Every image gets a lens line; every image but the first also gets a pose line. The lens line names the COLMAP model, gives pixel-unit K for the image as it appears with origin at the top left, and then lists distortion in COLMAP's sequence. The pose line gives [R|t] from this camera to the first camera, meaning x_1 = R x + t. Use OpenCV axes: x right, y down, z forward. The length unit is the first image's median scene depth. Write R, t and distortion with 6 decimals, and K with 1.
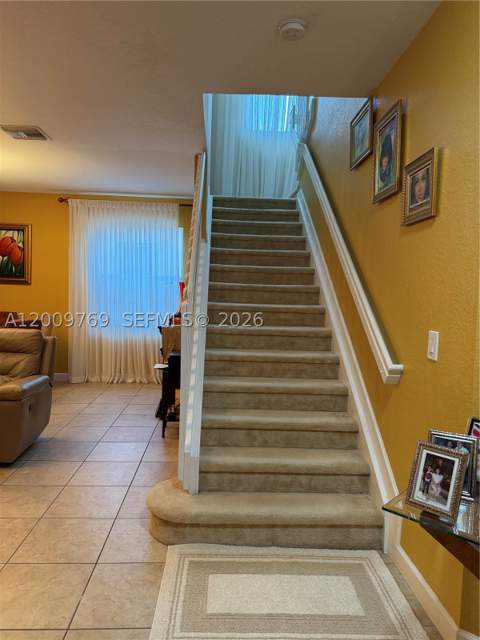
lens RADIAL K [[452.6, 0, 241.3], [0, 452.6, 326.4], [0, 0, 1]] dist [-0.002808, -0.003357]
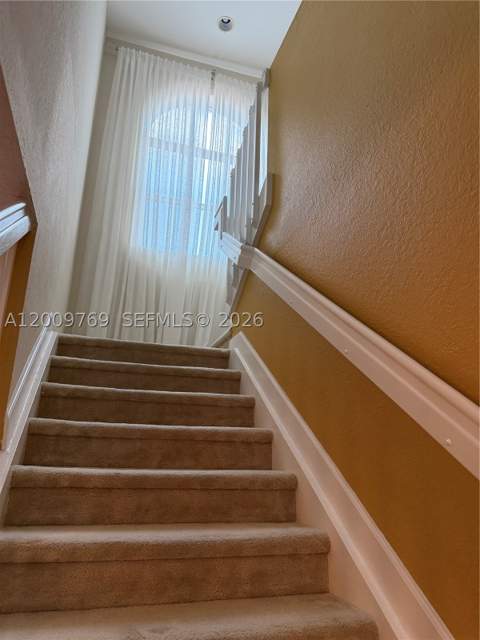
lens RADIAL K [[454.3, 0, 241.8], [0, 454.3, 322.8], [0, 0, 1]] dist [0.075602, -0.100808]
pose [[0.966216, 0.069619, 0.248151, 0.001050], [0.022510, 0.936352, -0.350339, -0.129294], [-0.256747, 0.344089, 0.903152, 0.525473]]
